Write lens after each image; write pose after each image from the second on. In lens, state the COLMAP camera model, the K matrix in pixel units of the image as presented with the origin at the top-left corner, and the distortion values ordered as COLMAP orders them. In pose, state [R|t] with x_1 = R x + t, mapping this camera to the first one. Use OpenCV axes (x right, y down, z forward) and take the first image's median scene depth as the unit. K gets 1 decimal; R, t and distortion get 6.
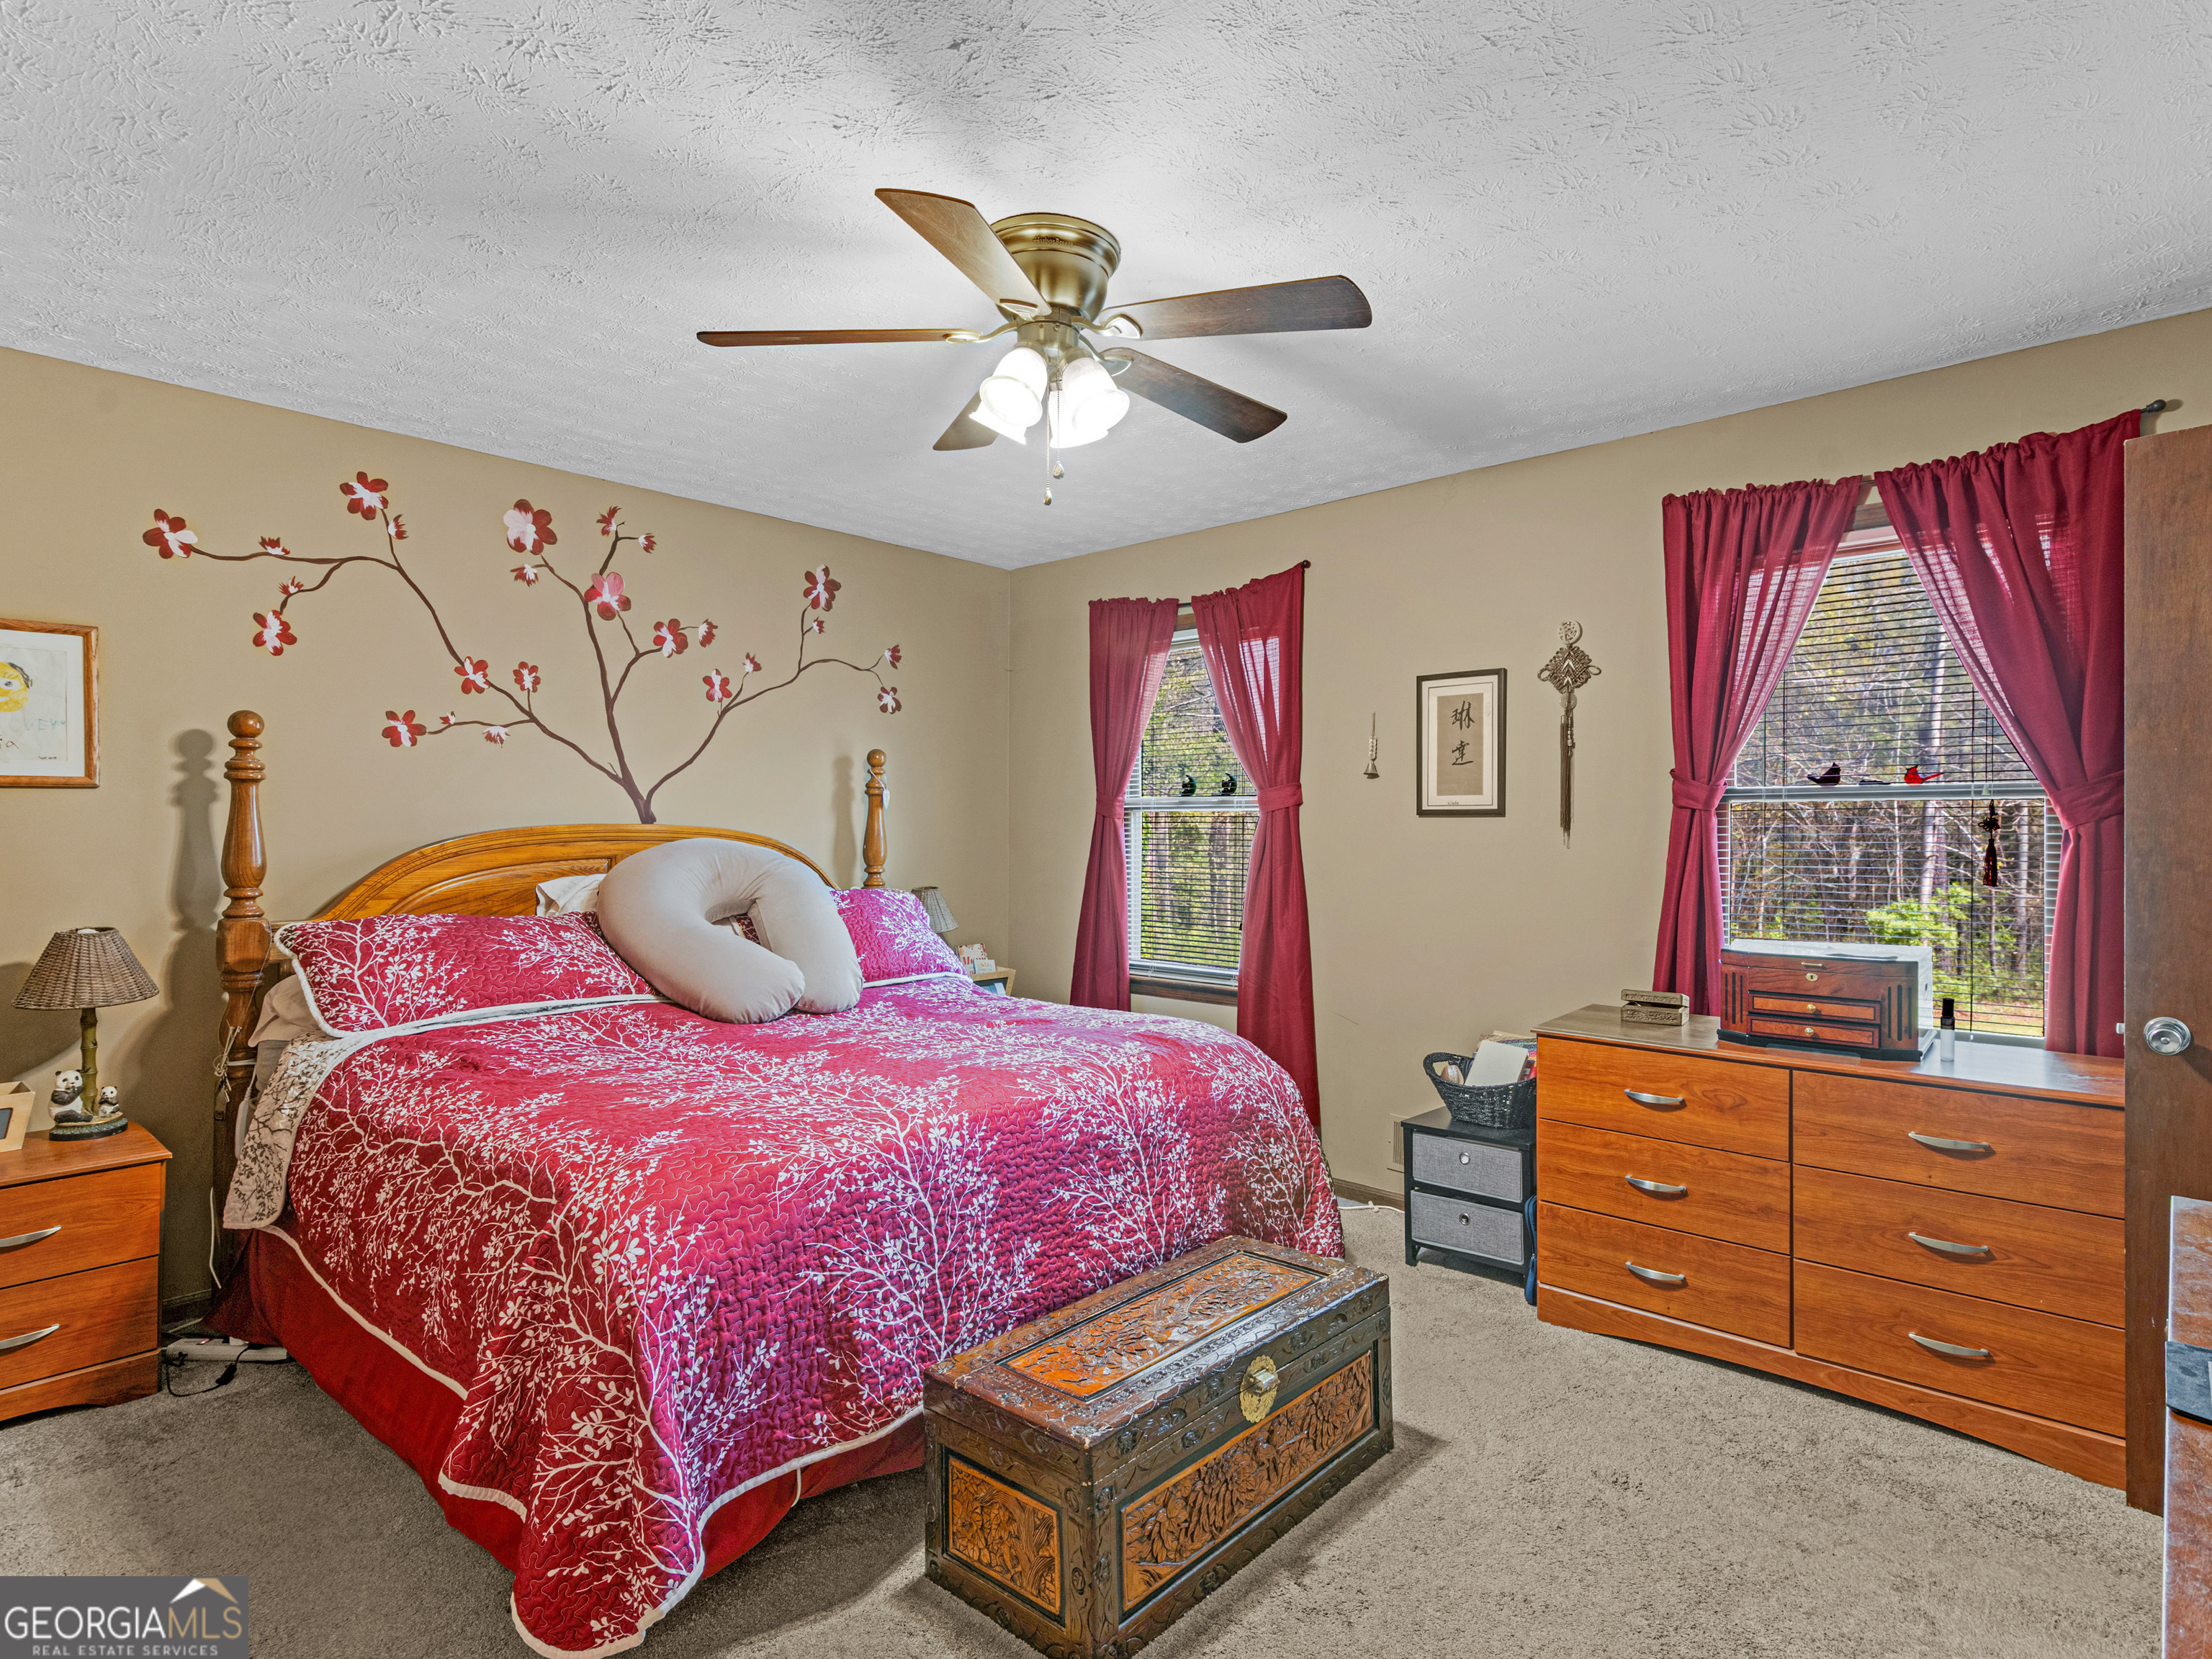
lens RADIAL K [[1137.5, 0, 1109.1], [0, 1137.5, 830.6], [0, 0, 1]] dist [-0.009143, 0.000717]
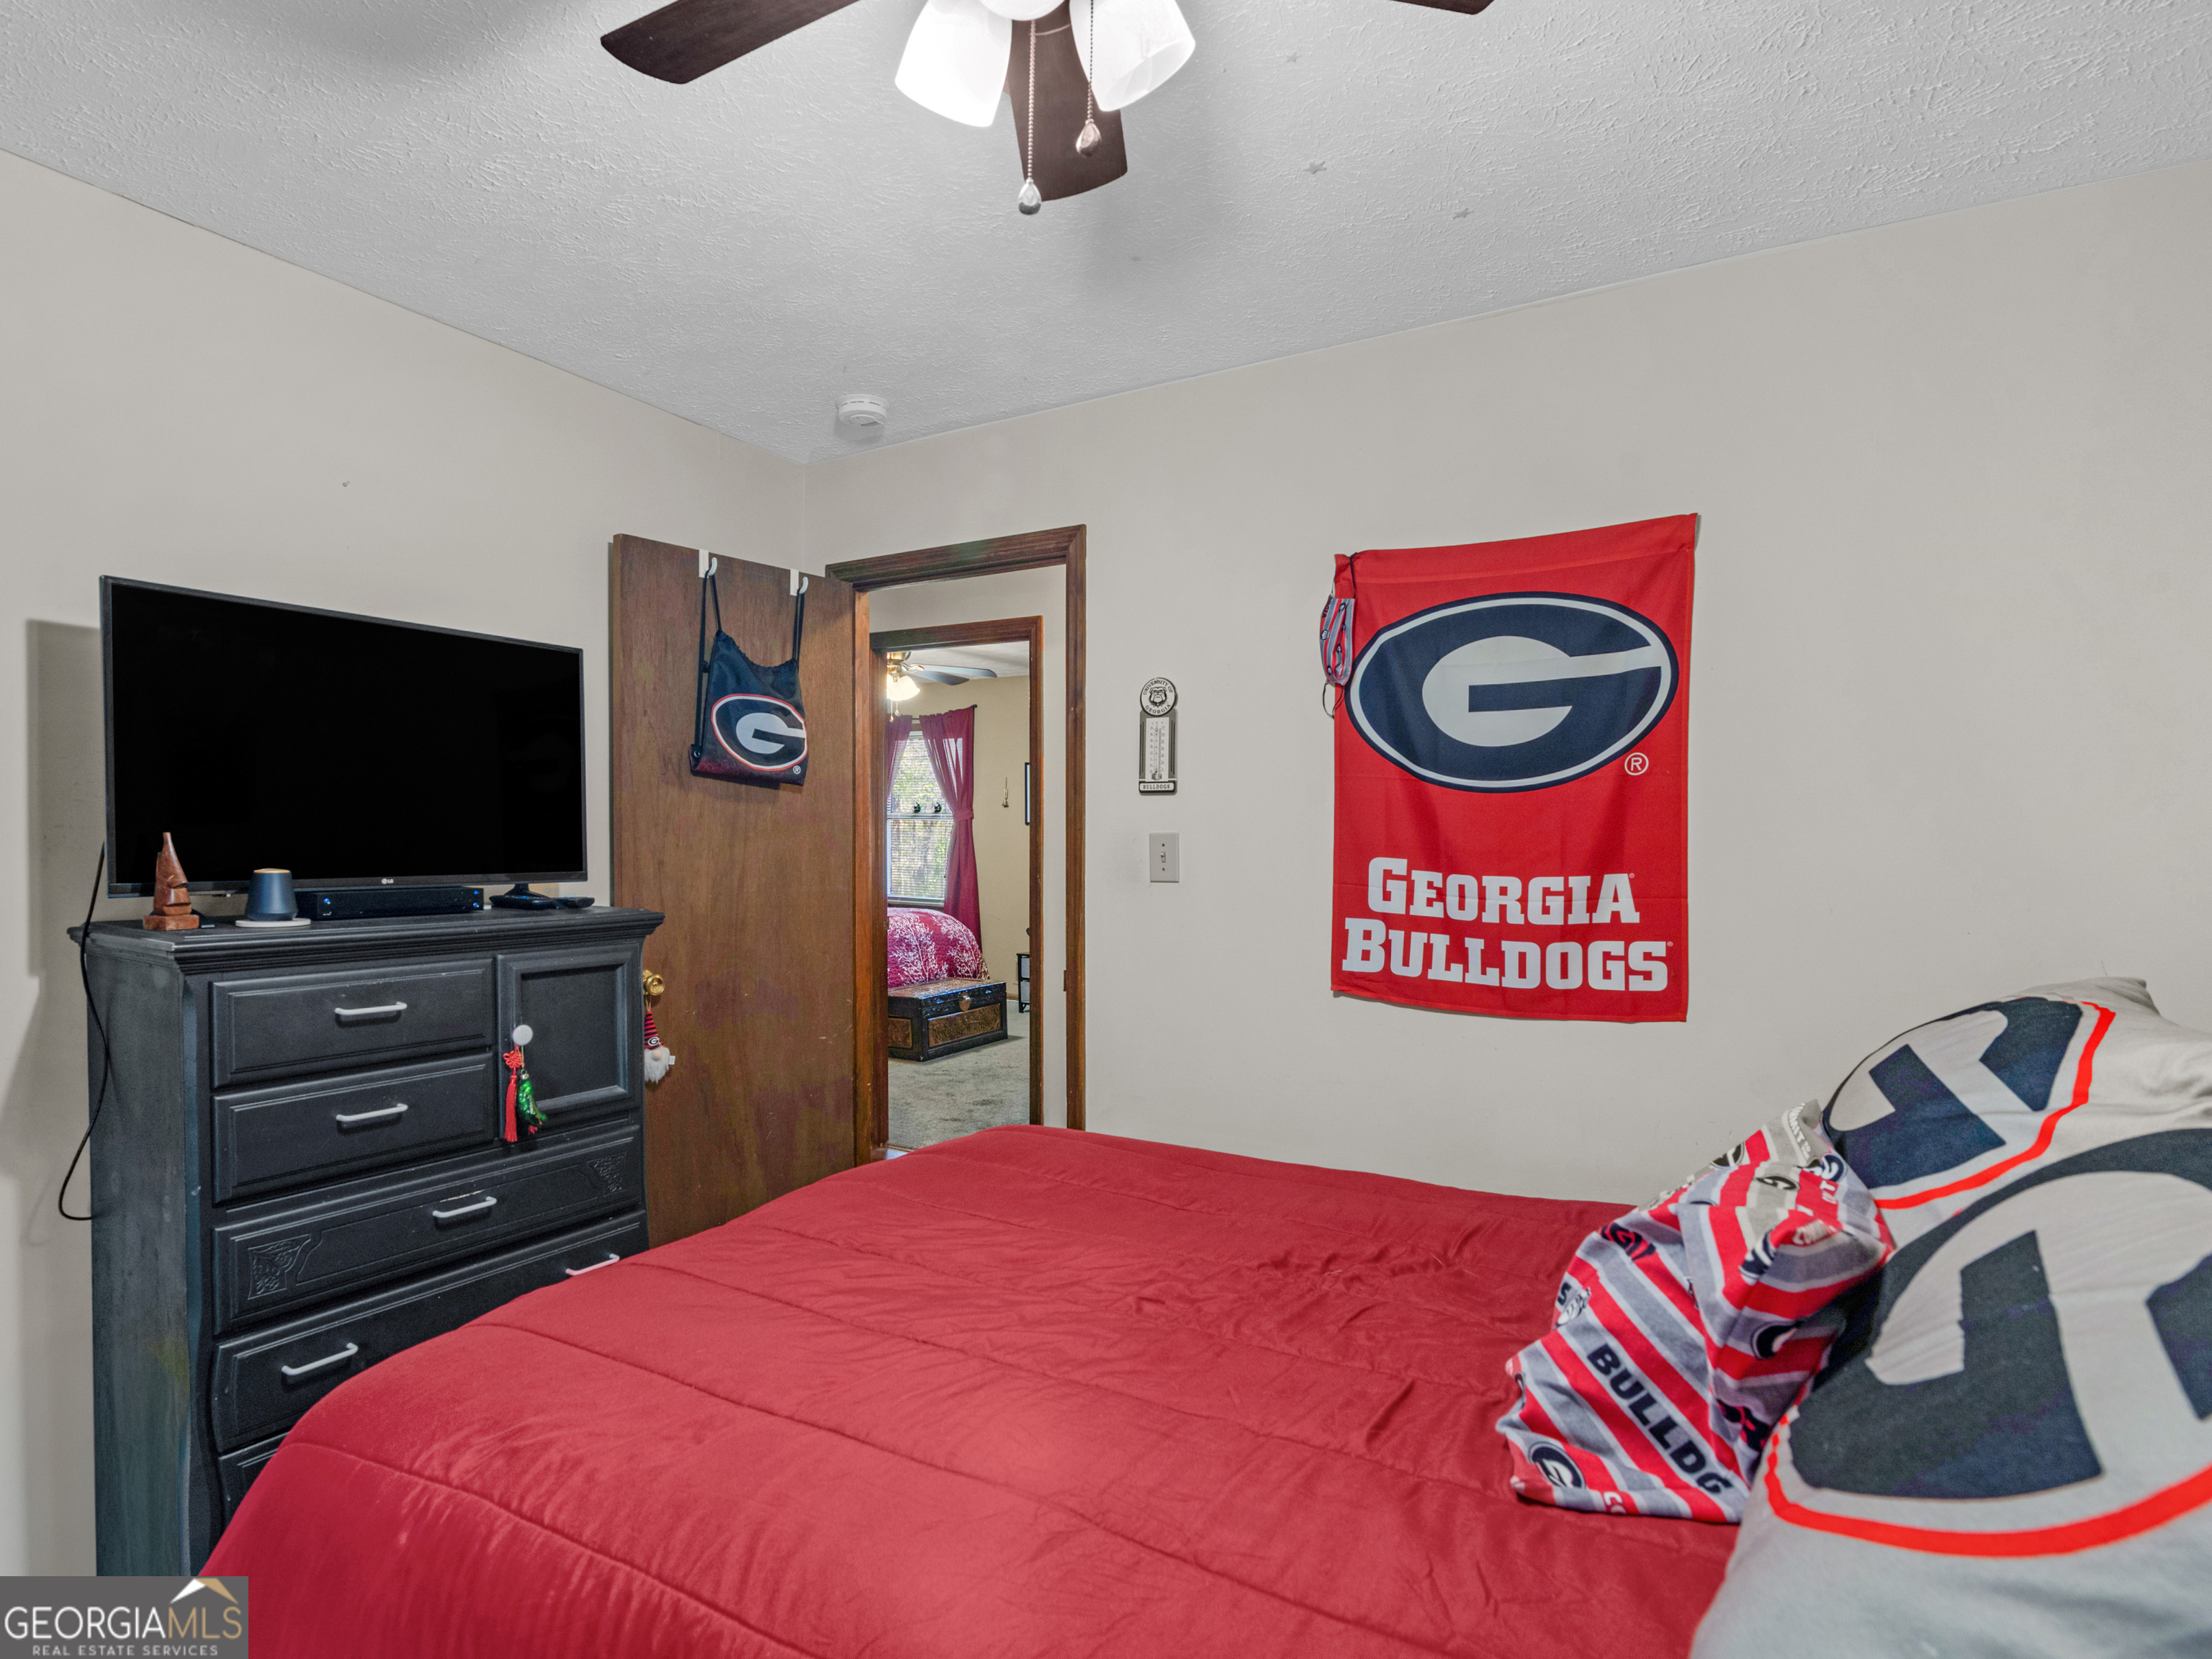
lens RADIAL K [[1137.5, 0, 1107.8], [0, 1137.5, 832.8], [0, 0, 1]] dist [-0.009143, 0.000717]
pose [[0.957530, -0.004412, 0.288300, -0.236389], [0.005169, 0.999985, -0.001862, 0.010154], [-0.288288, 0.003273, 0.957538, -1.286049]]
